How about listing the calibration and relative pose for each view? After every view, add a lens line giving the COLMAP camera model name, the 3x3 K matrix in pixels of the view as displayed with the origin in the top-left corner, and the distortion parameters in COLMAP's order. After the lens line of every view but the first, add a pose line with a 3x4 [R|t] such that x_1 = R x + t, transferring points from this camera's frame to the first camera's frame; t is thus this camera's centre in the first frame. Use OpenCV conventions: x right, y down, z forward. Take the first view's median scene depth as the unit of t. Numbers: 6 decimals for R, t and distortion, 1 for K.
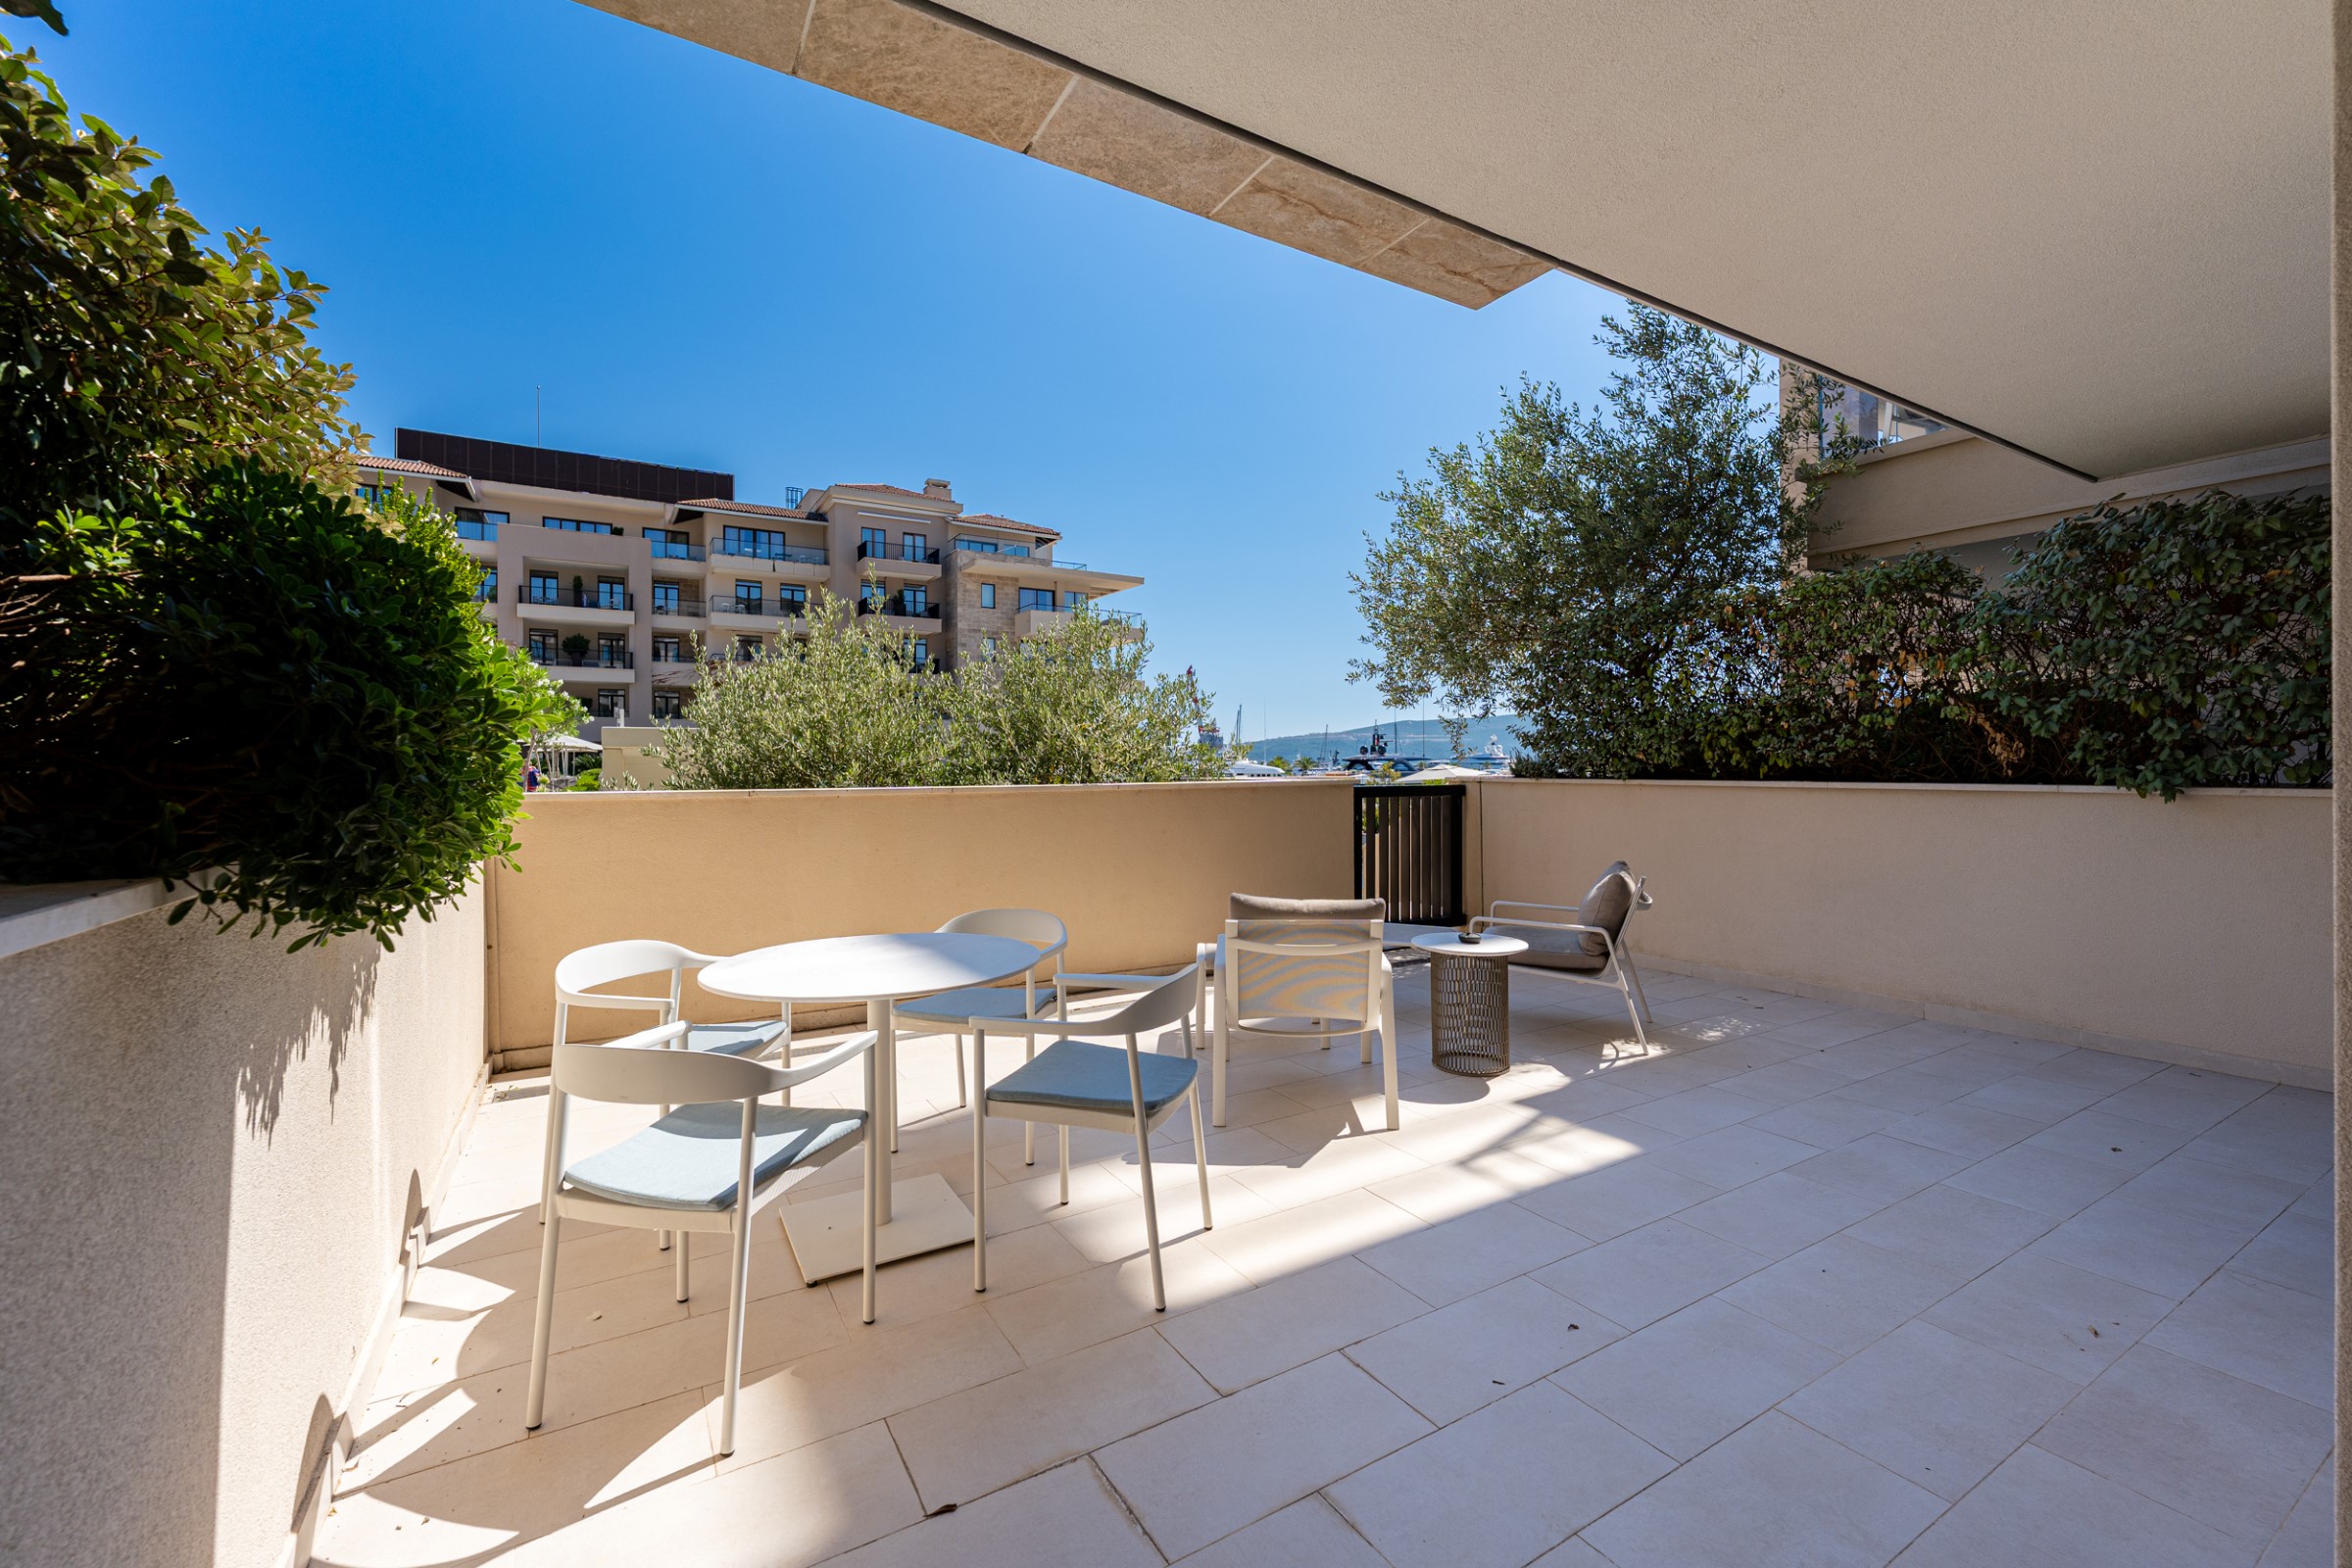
lens RADIAL K [[944.8, 0, 1175.6], [0, 944.8, 773.7], [0, 0, 1]] dist [0.000472, 0.000078]
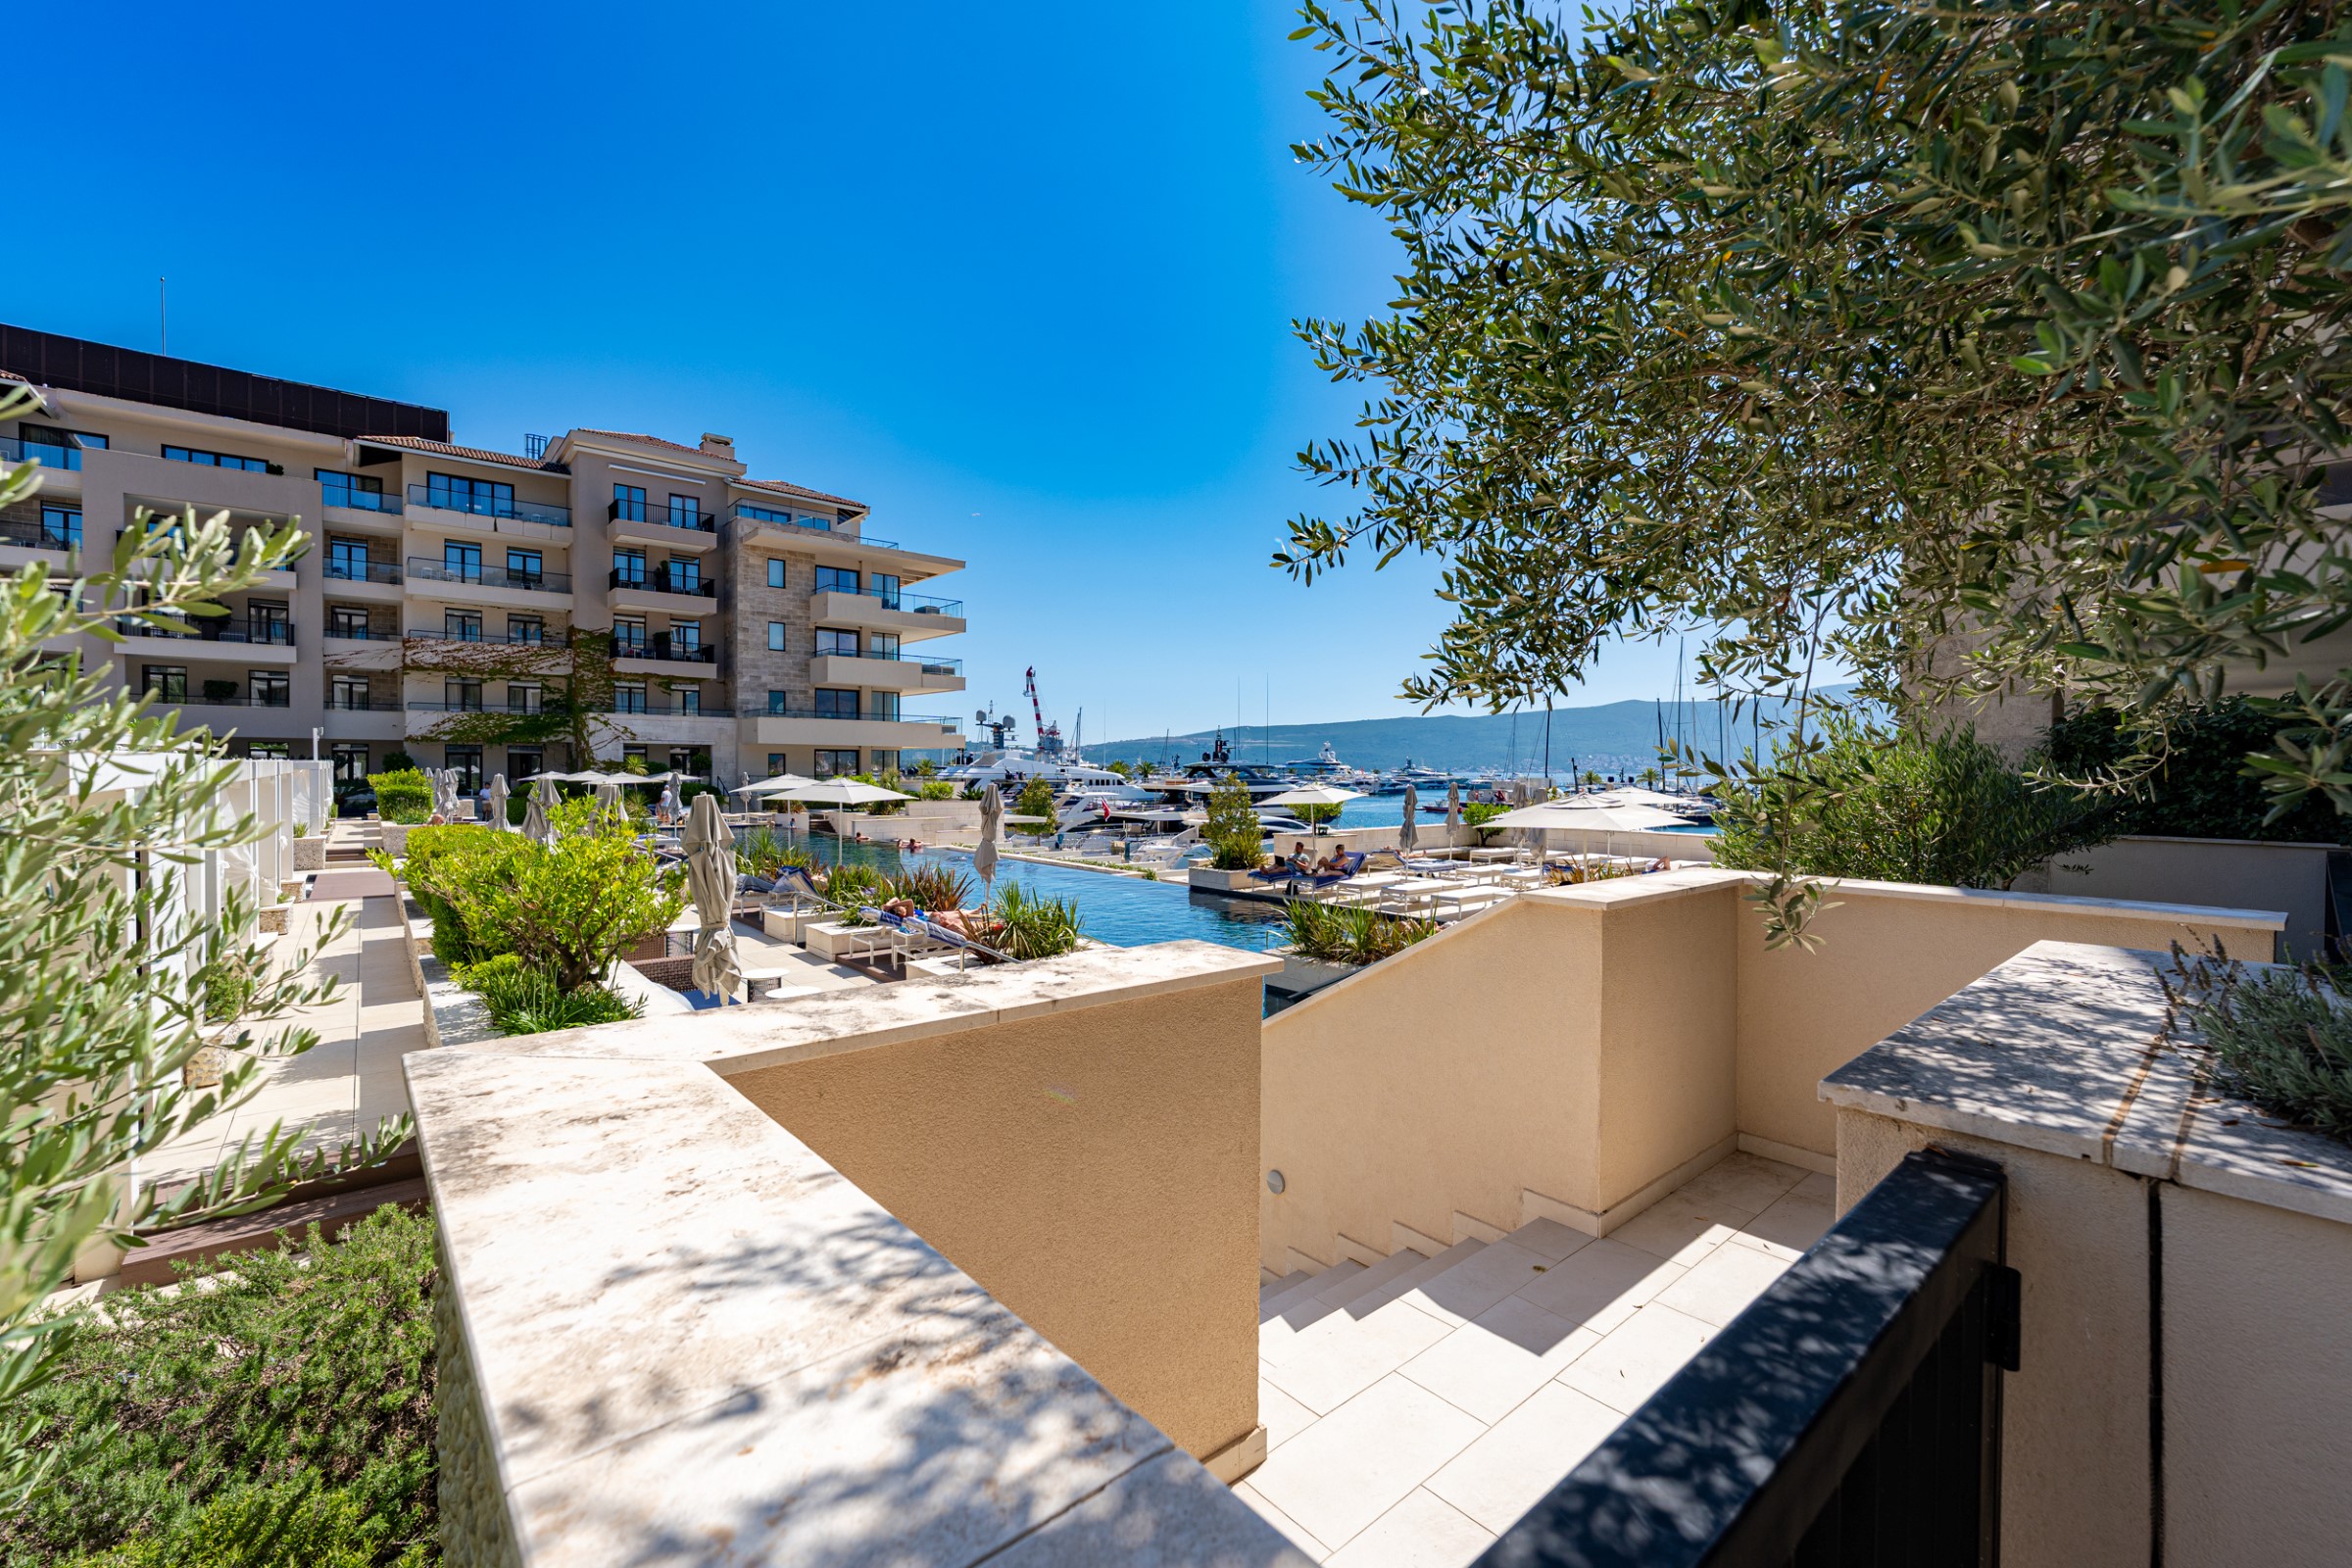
lens RADIAL K [[944.8, 0, 1175.6], [0, 944.8, 773.7], [0, 0, 1]] dist [0.000472, 0.000078]
pose [[0.986065, 0.007405, 0.166195, 0.016708], [-0.006944, 0.999970, -0.003357, -0.007256], [-0.166215, 0.002156, 0.986087, 0.103488]]
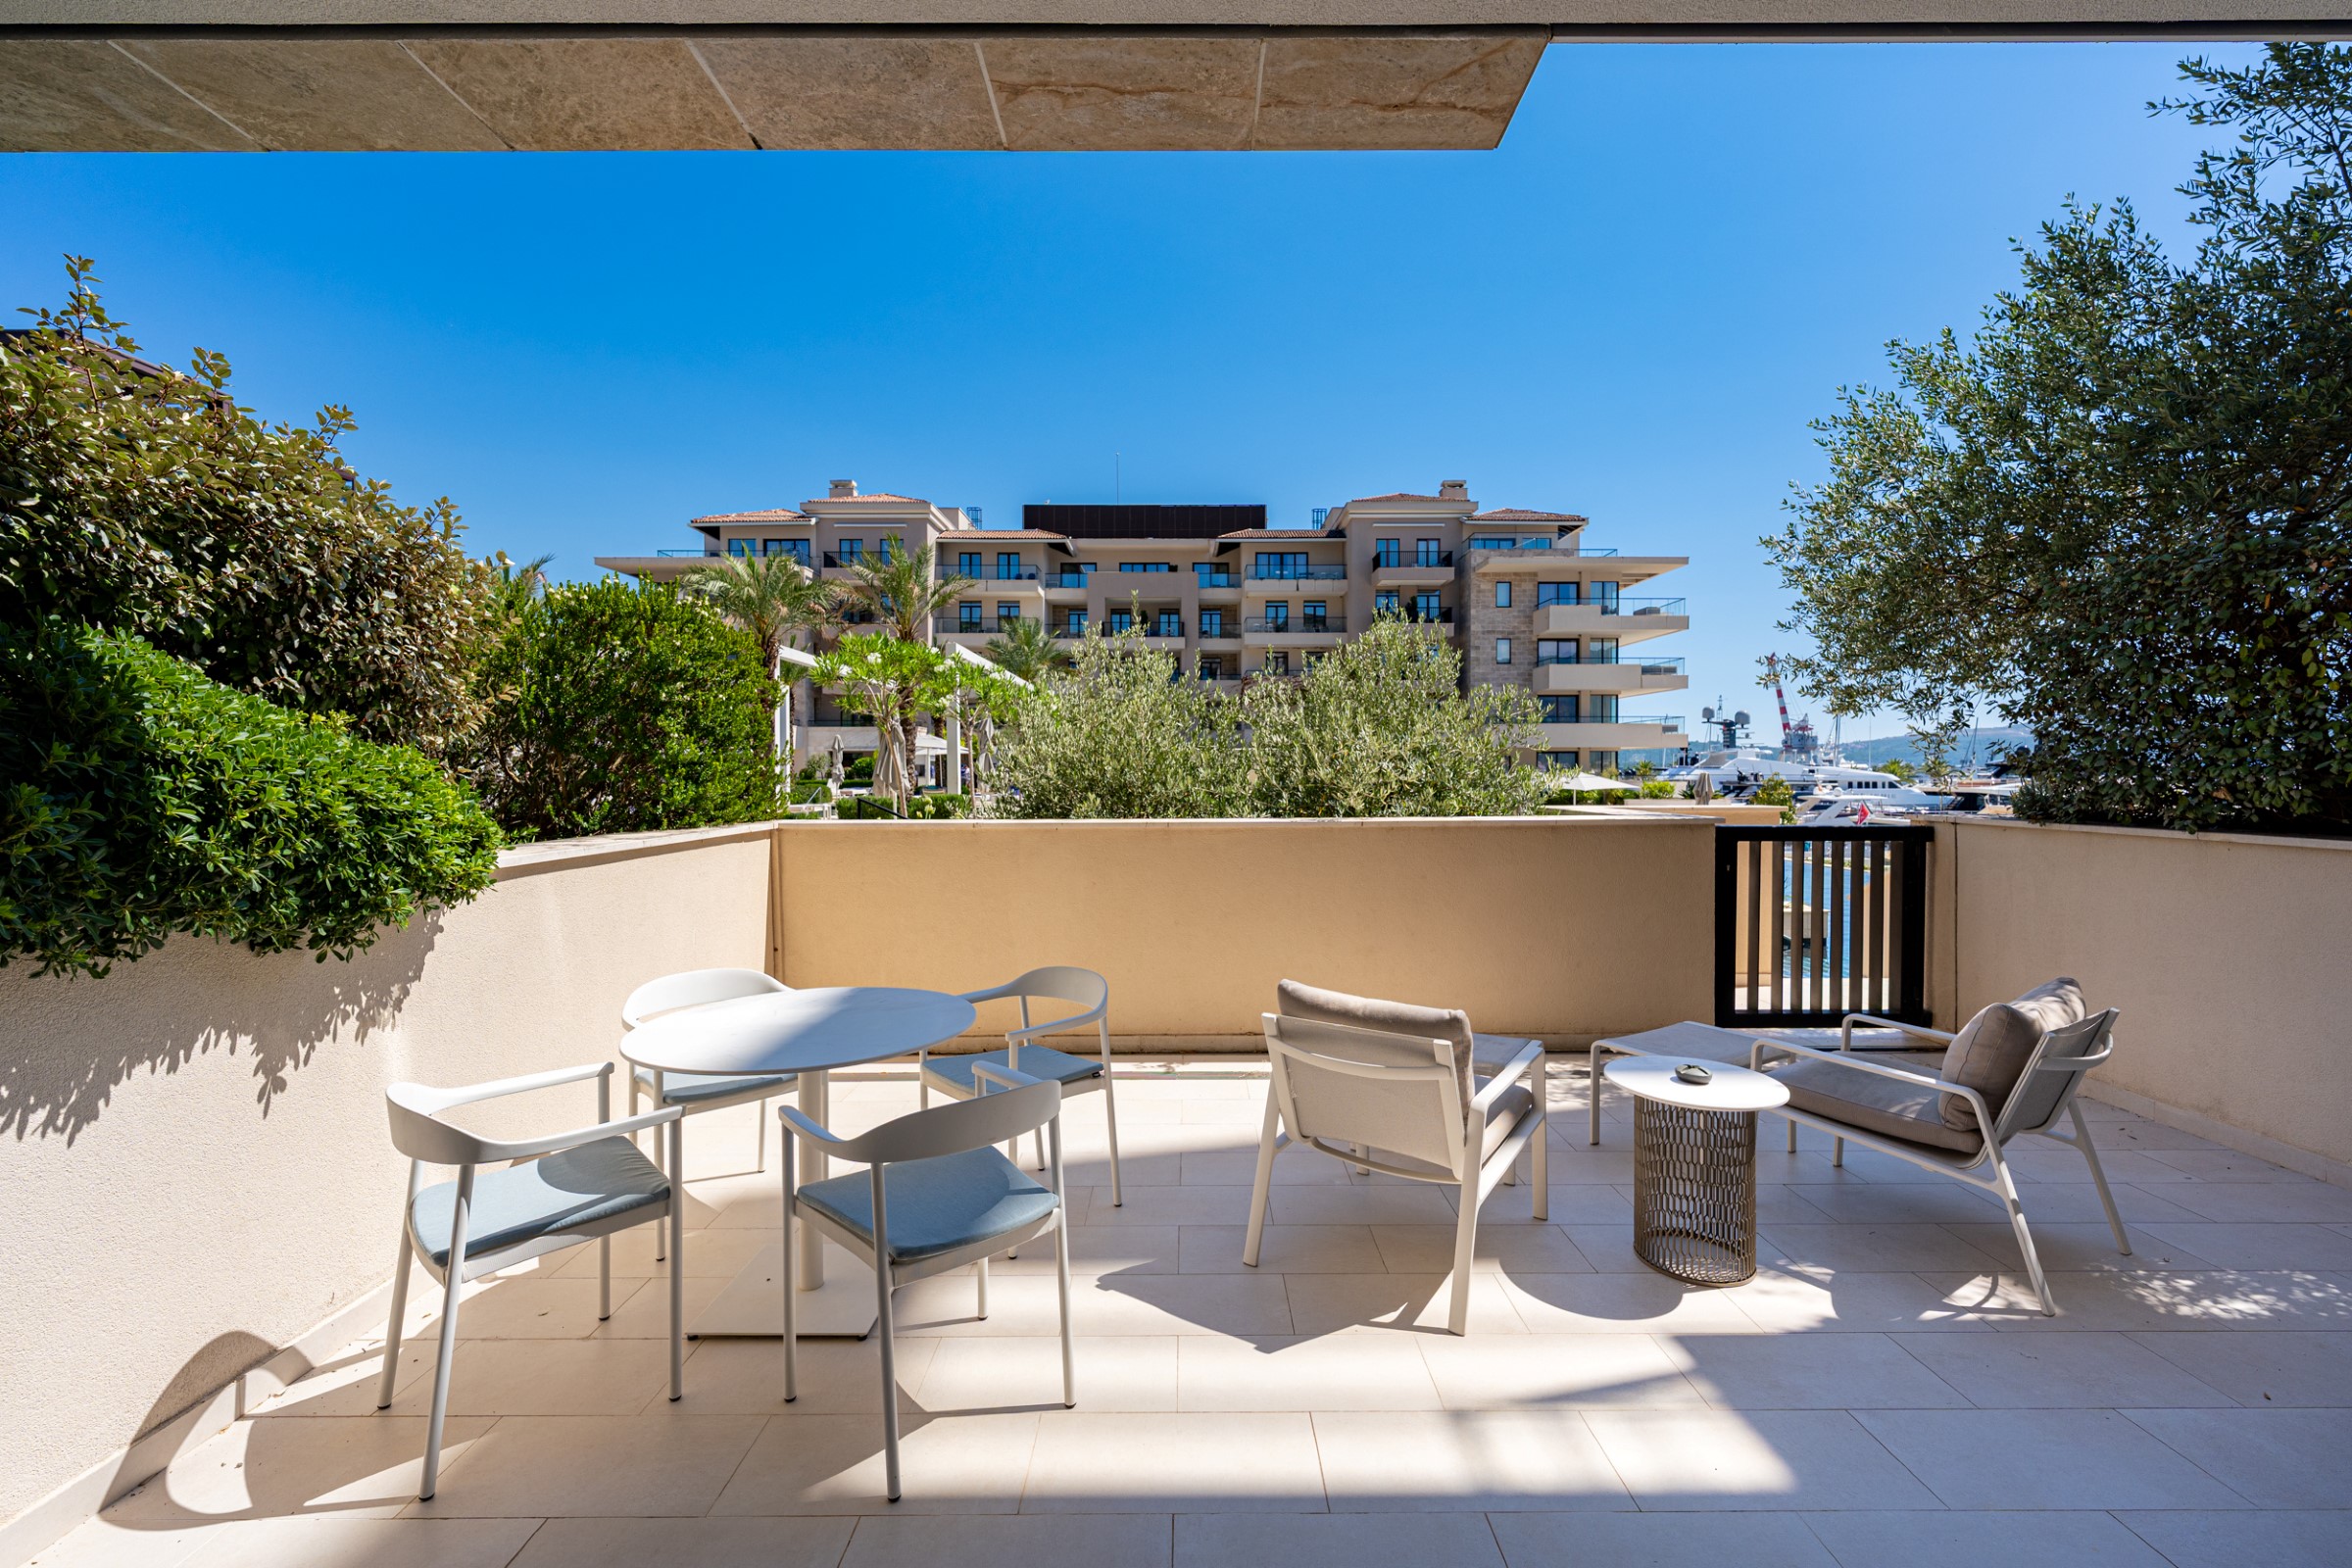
lens RADIAL K [[947.4, 0, 1200.2], [0, 947.4, 797.6], [0, 0, 1]] dist [0.000847, 0.000471]
pose [[0.863082, 0.014587, -0.504853, 0.024034], [-0.004156, 0.999754, 0.021781, -0.002705], [0.505046, -0.016700, 0.862931, 0.016099]]
